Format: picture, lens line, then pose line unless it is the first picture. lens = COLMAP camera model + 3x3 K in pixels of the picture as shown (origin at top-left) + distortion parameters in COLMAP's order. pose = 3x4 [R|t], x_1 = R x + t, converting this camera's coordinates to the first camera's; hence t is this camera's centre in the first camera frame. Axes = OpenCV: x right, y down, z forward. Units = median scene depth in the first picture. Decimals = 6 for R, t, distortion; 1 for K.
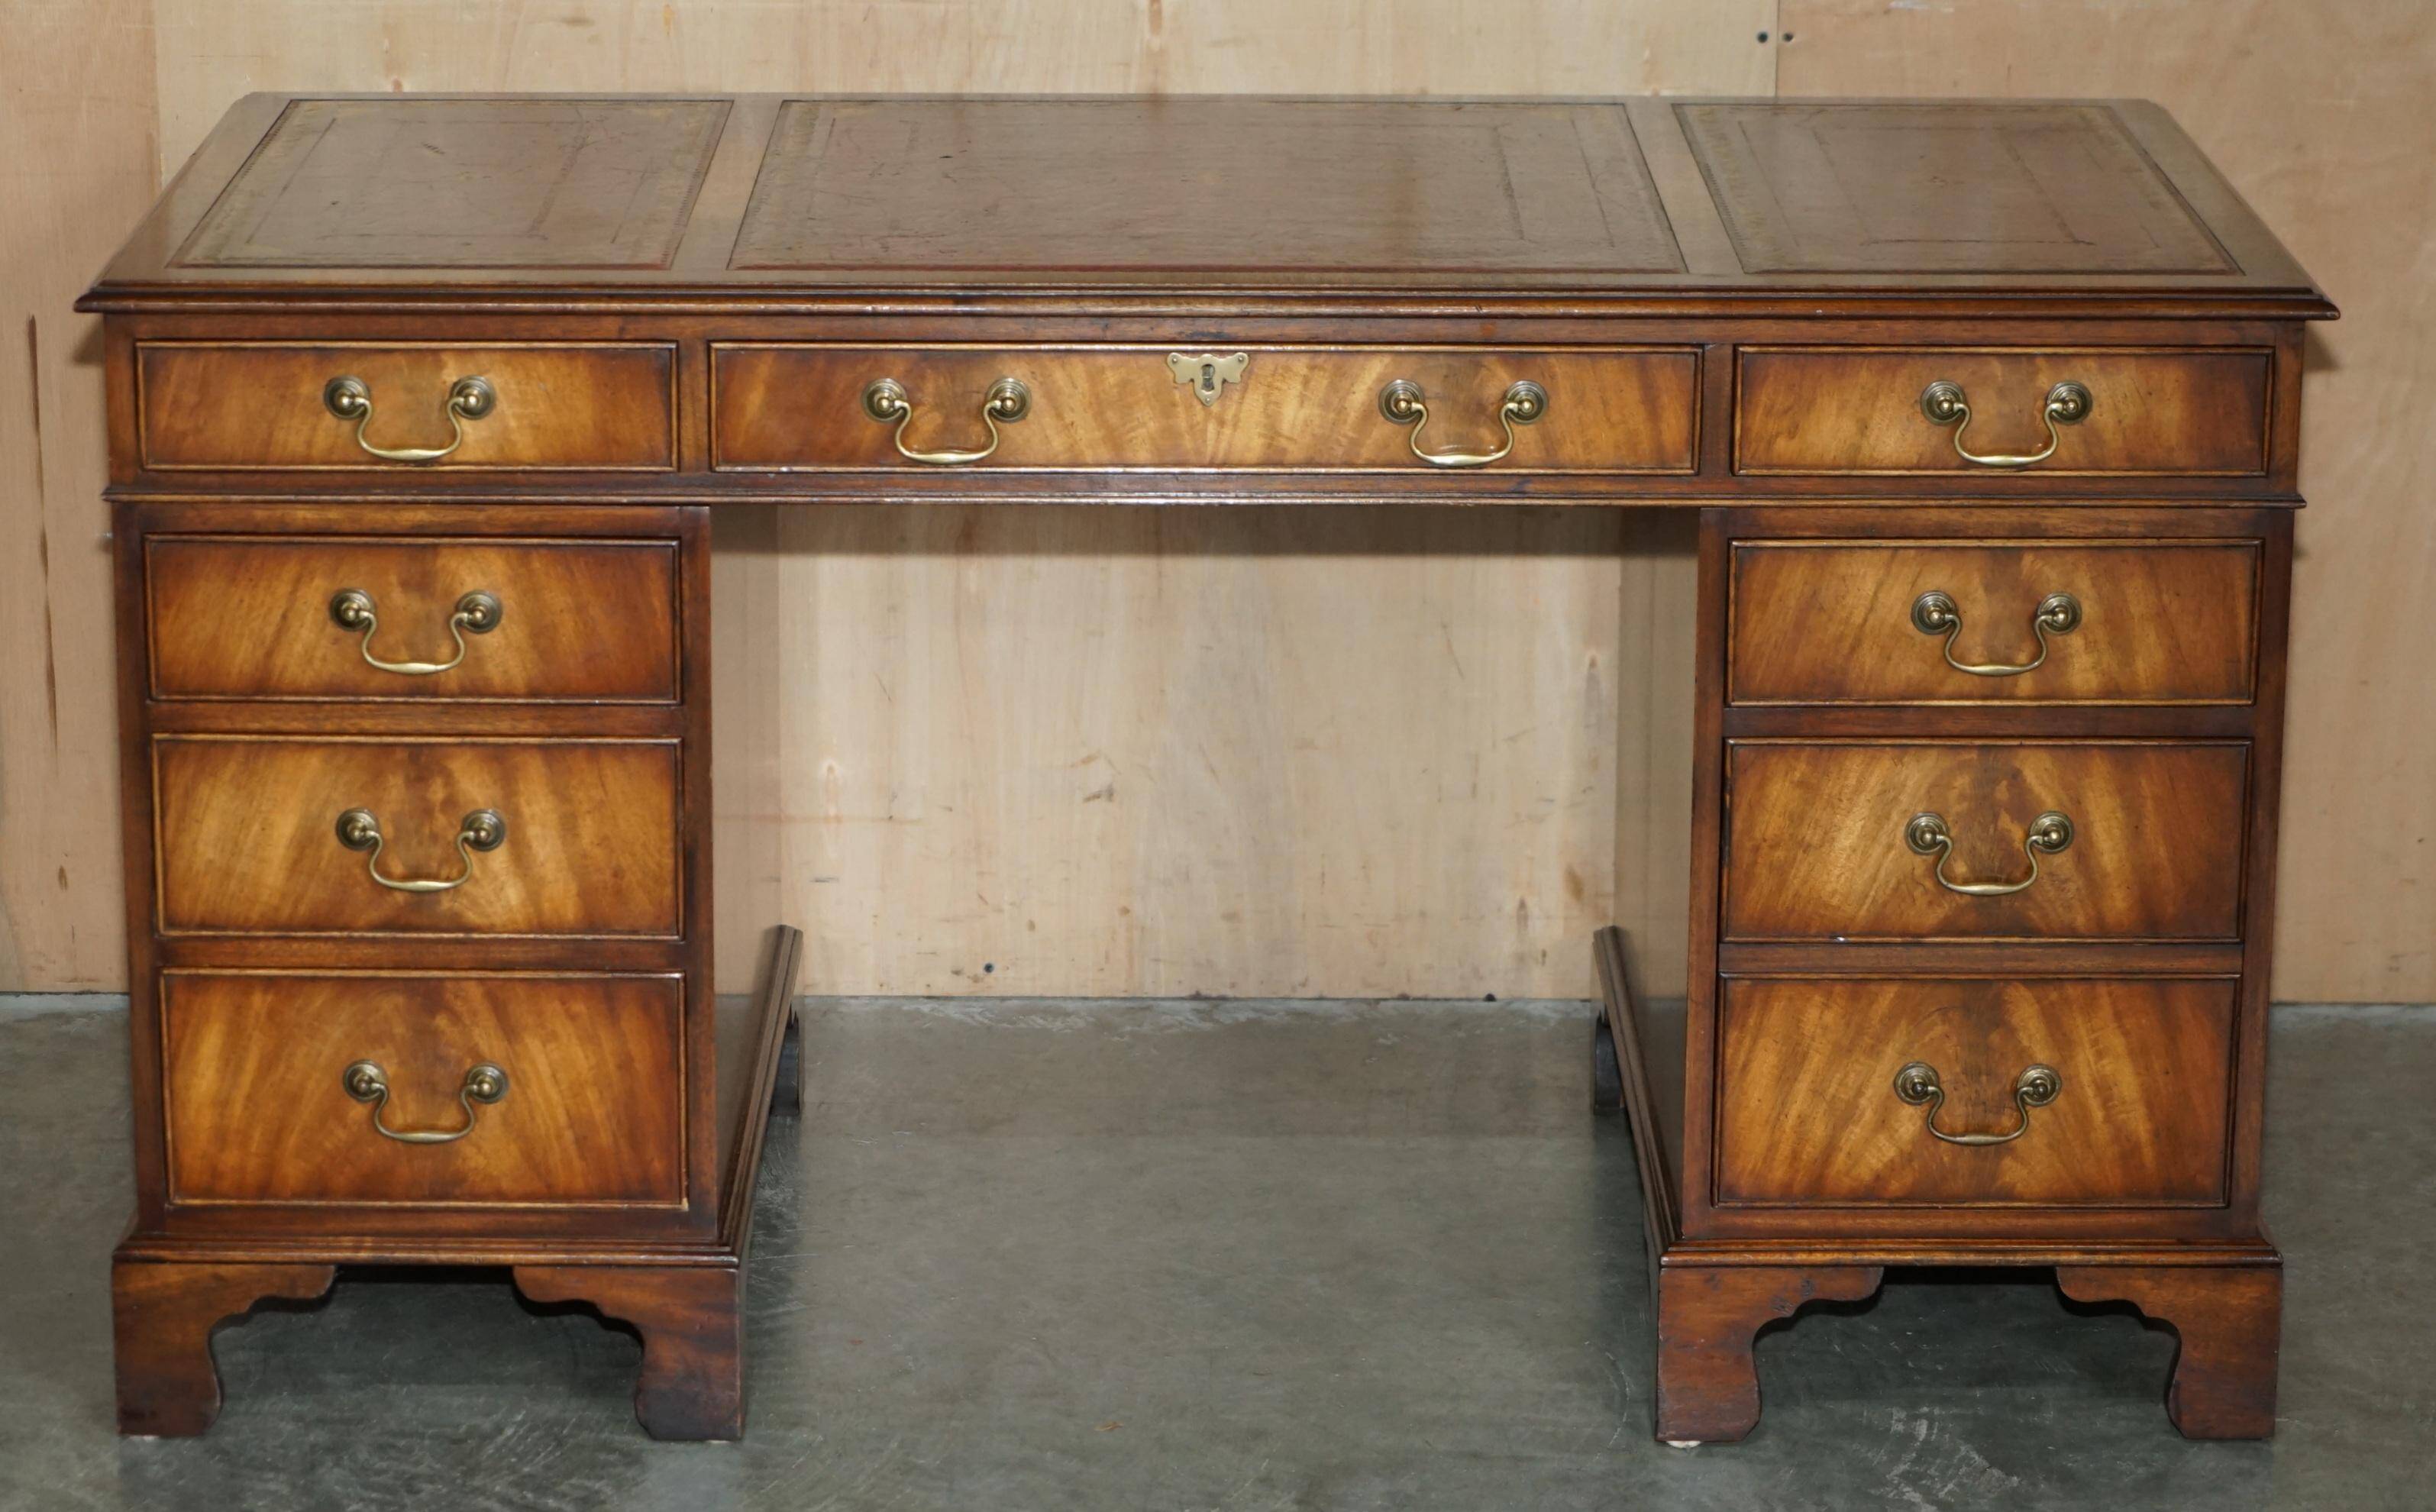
lens RADIAL K [[6382.1, 0, 1224.4], [0, 6382.1, 742.8], [0, 0, 1]] dist [-0.055728, 0.000000]
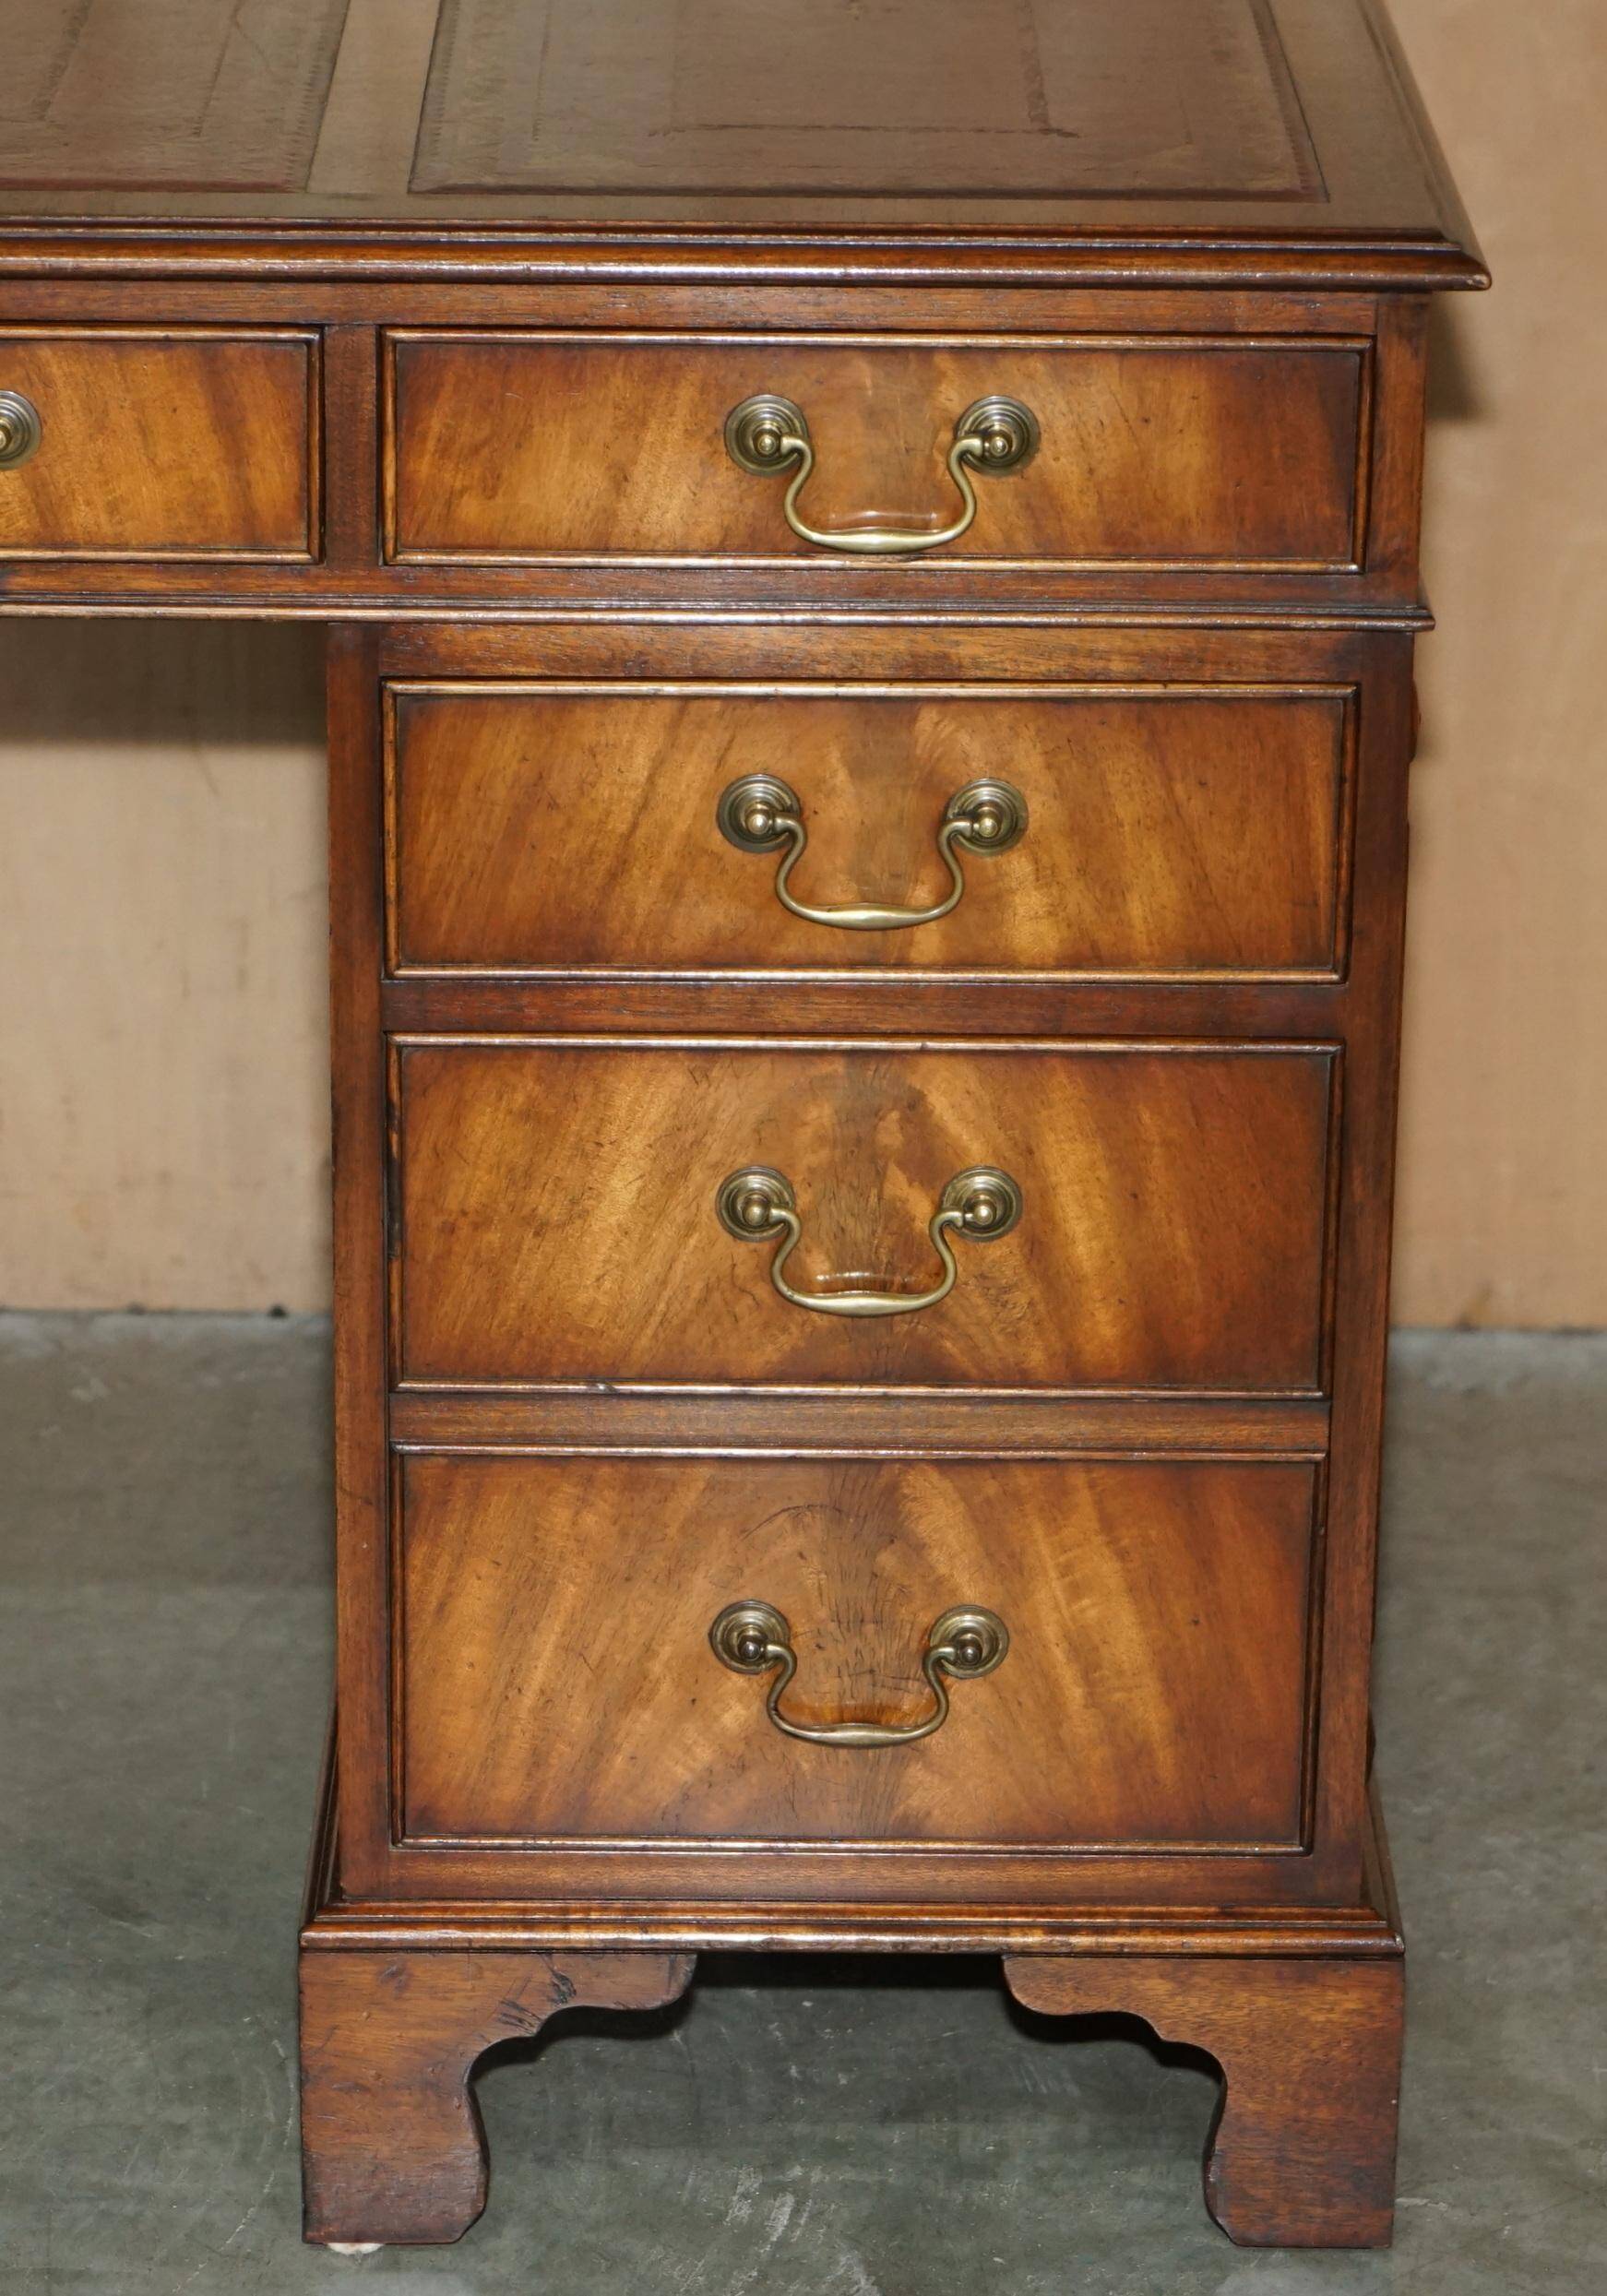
lens RADIAL K [[7546.5, 0, 801.3], [0, 7546.5, 1146.0], [0, 0, 1]] dist [-0.043272, 0.000000]
pose [[0.999968, 0.007800, 0.001631, 0.111703], [-0.007908, 0.996541, 0.082730, -0.044714], [-0.000980, -0.082740, 0.996571, 0.341367]]
